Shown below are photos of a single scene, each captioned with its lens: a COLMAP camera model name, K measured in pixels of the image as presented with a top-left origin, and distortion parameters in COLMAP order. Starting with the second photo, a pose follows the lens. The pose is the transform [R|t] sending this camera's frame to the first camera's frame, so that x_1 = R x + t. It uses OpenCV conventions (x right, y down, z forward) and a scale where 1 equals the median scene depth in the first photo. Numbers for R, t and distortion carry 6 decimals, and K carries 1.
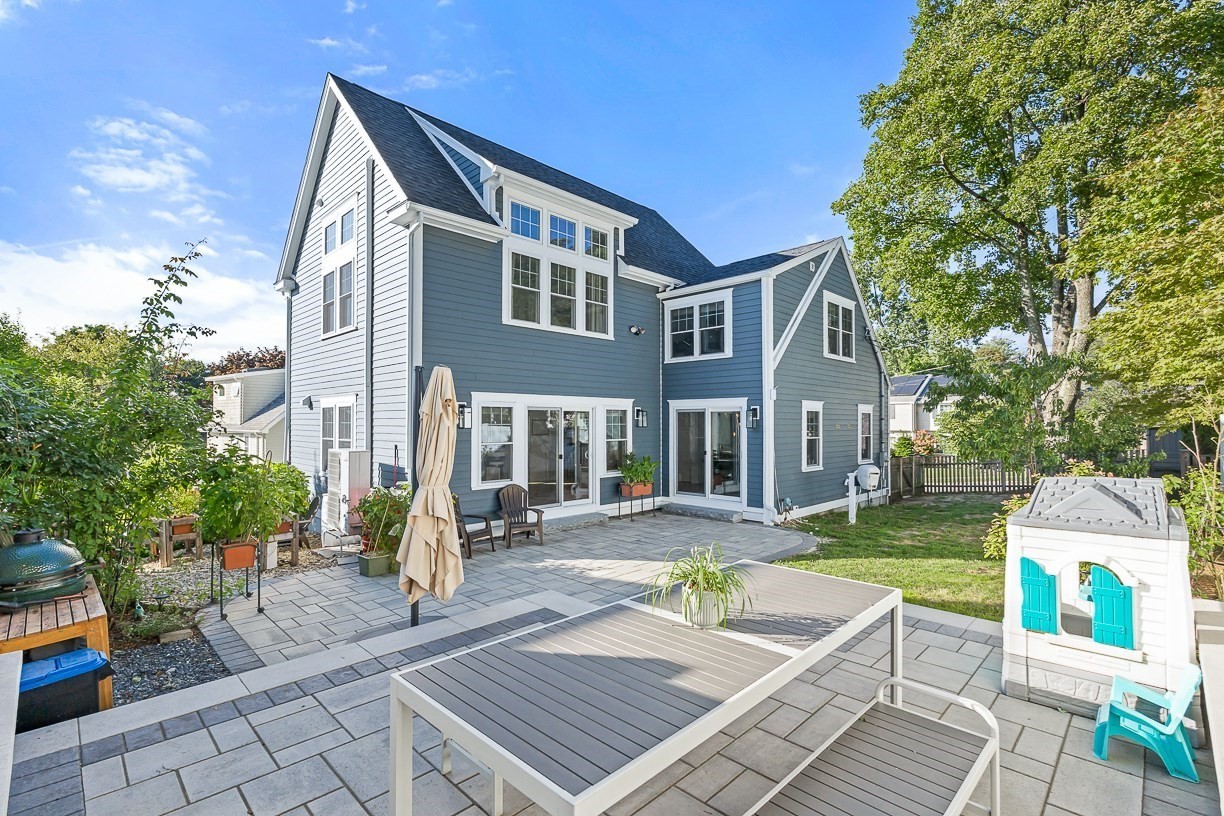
lens RADIAL K [[553.0, 0, 608.1], [0, 553.0, 418.6], [0, 0, 1]] dist [-0.000497, -0.000187]
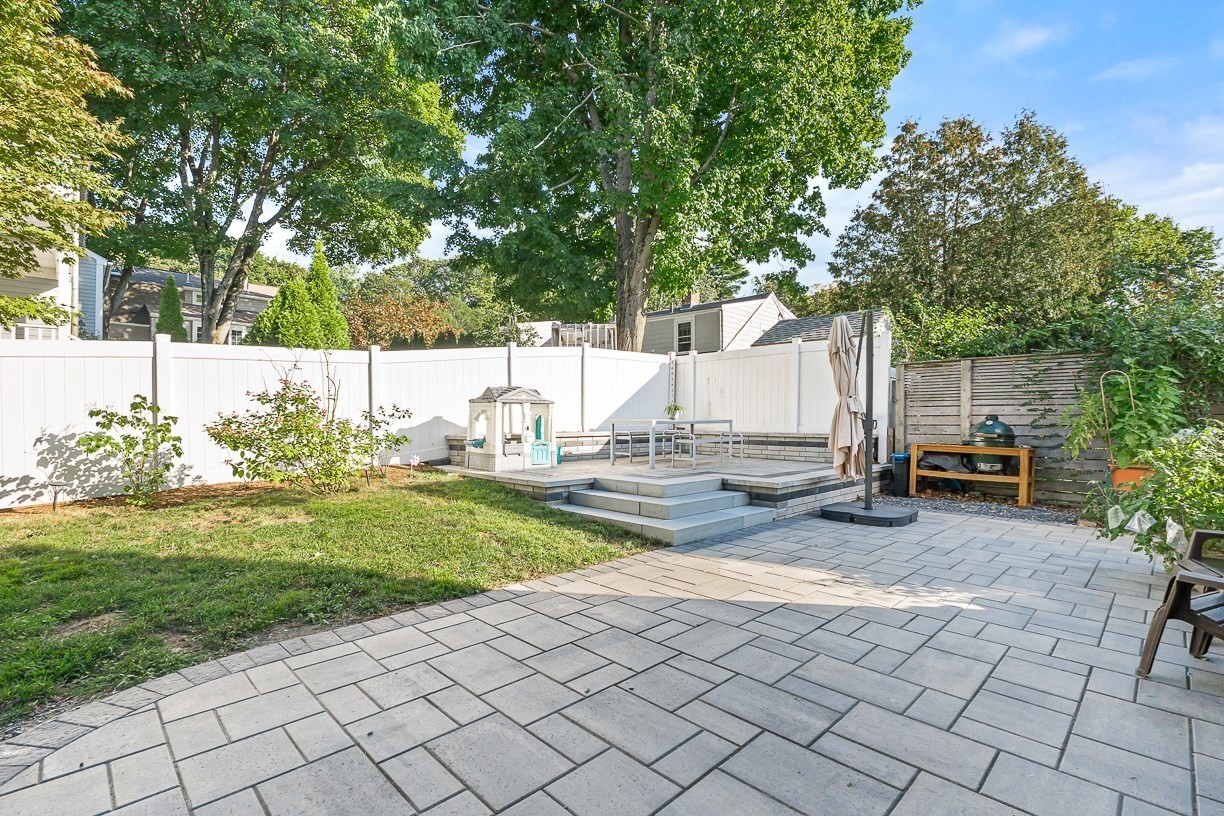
lens RADIAL K [[553.0, 0, 608.1], [0, 553.0, 418.6], [0, 0, 1]] dist [-0.000497, -0.000187]
pose [[-0.999870, -0.003558, 0.015753, 0.122190], [-0.003718, 0.999941, -0.010189, 0.079038], [-0.015715, -0.010247, -0.999824, 1.021144]]
